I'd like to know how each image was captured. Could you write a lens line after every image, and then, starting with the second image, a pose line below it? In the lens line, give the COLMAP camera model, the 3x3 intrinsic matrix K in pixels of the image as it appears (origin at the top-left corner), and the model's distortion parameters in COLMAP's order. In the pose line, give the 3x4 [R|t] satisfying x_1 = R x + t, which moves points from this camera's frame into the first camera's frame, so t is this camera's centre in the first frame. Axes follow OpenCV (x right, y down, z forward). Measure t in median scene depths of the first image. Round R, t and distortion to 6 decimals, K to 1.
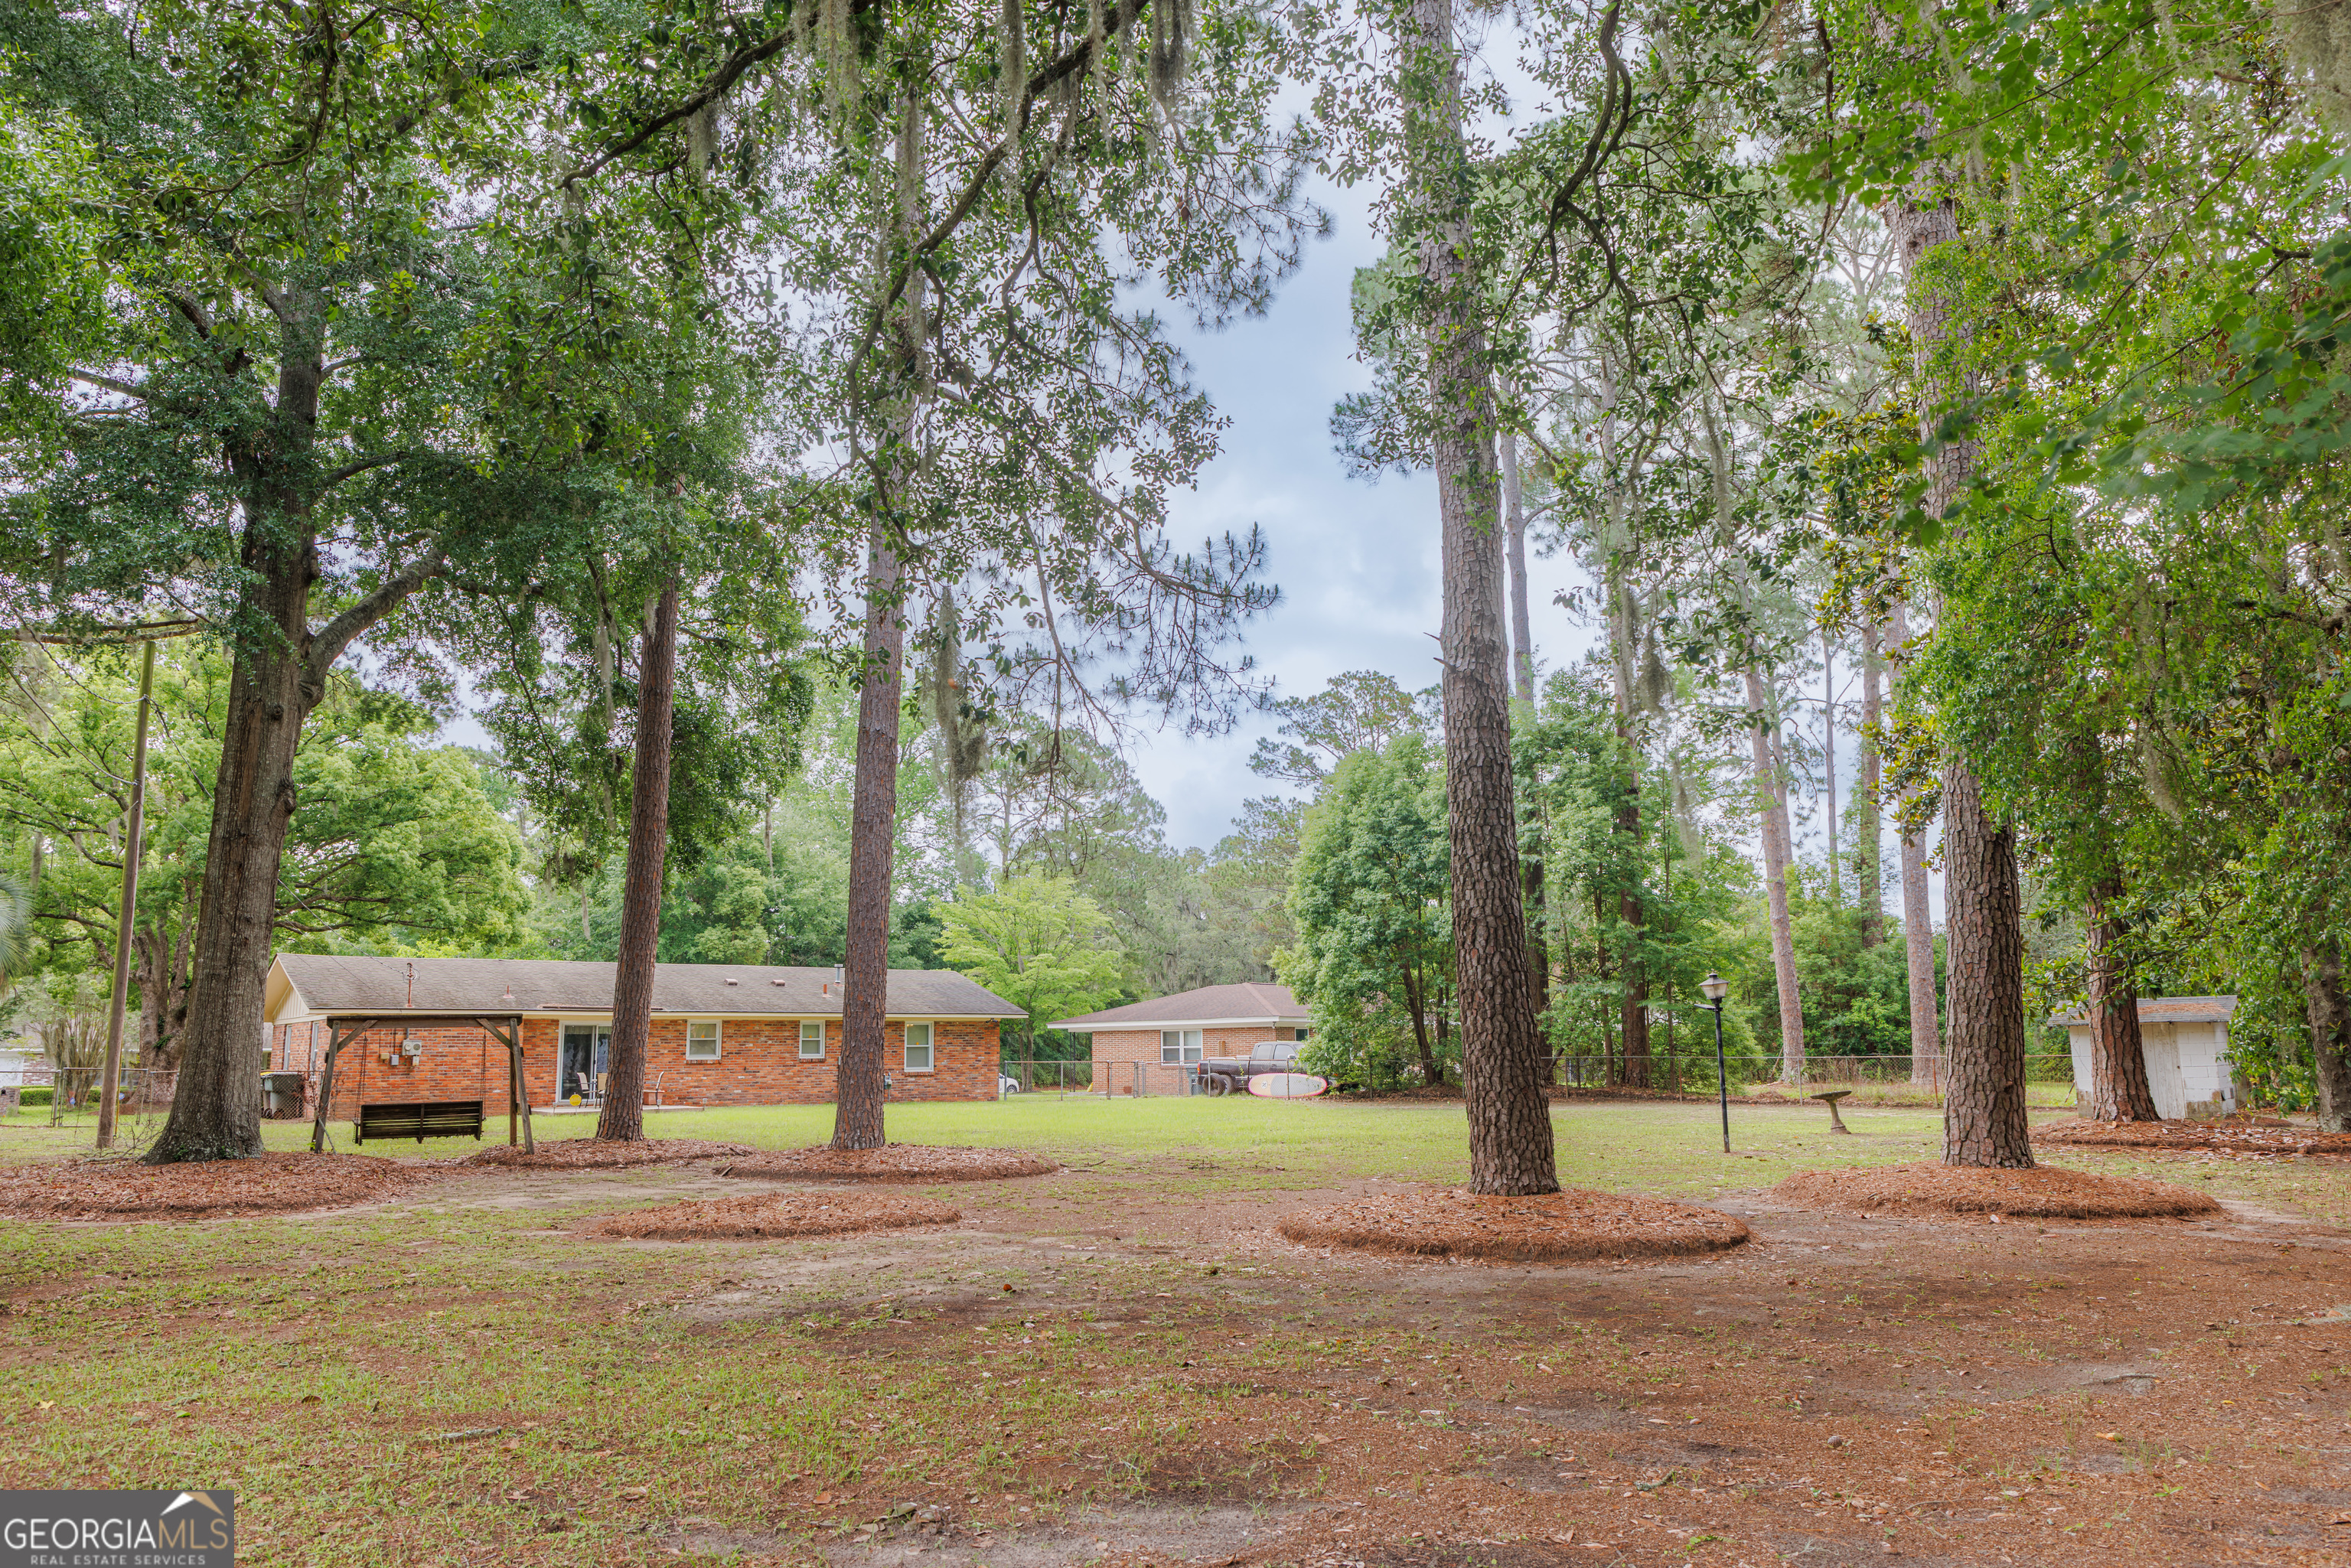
lens RADIAL K [[1554.7, 0, 1177.6], [0, 1554.7, 784.9], [0, 0, 1]] dist [-0.020642, -0.000686]
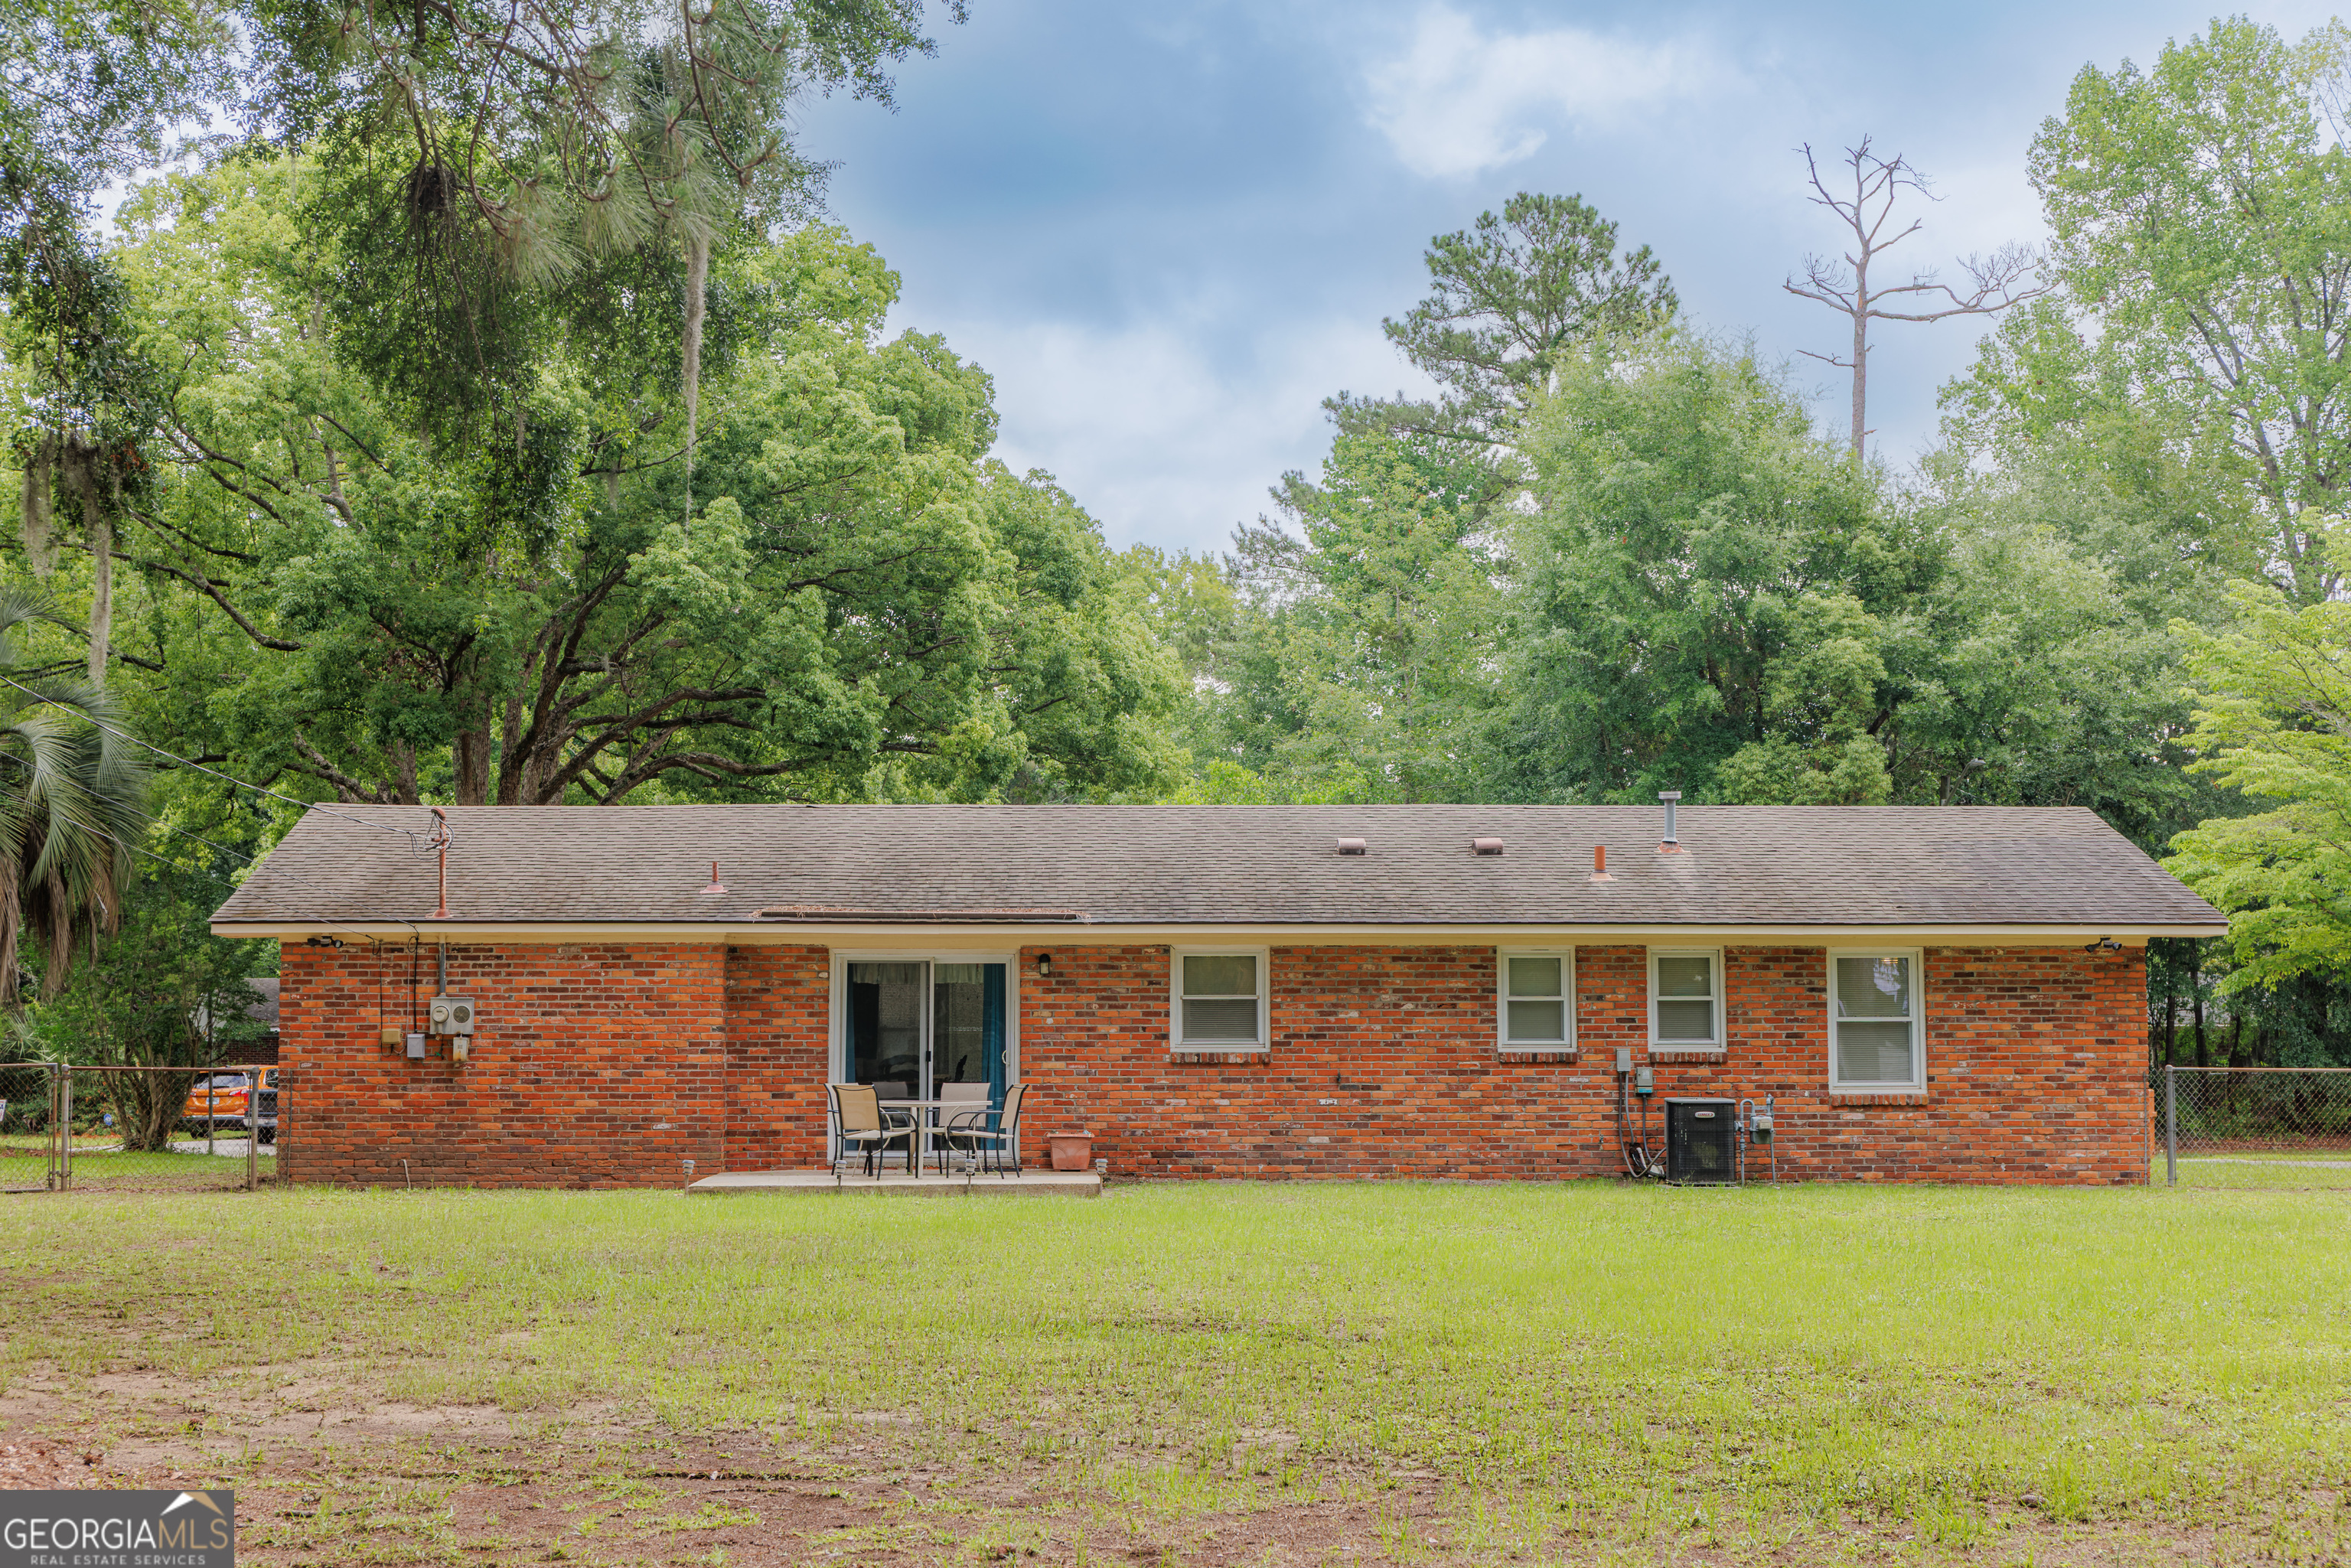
lens RADIAL K [[3247.5, 0, 1174.6], [0, 3247.5, 782.7], [0, 0, 1]] dist [-0.025549, 0.000000]
pose [[0.811978, -0.037575, -0.582477, 0.134356], [0.089185, 0.994195, 0.060191, 0.062905], [0.576834, -0.100822, 0.810616, 0.357854]]
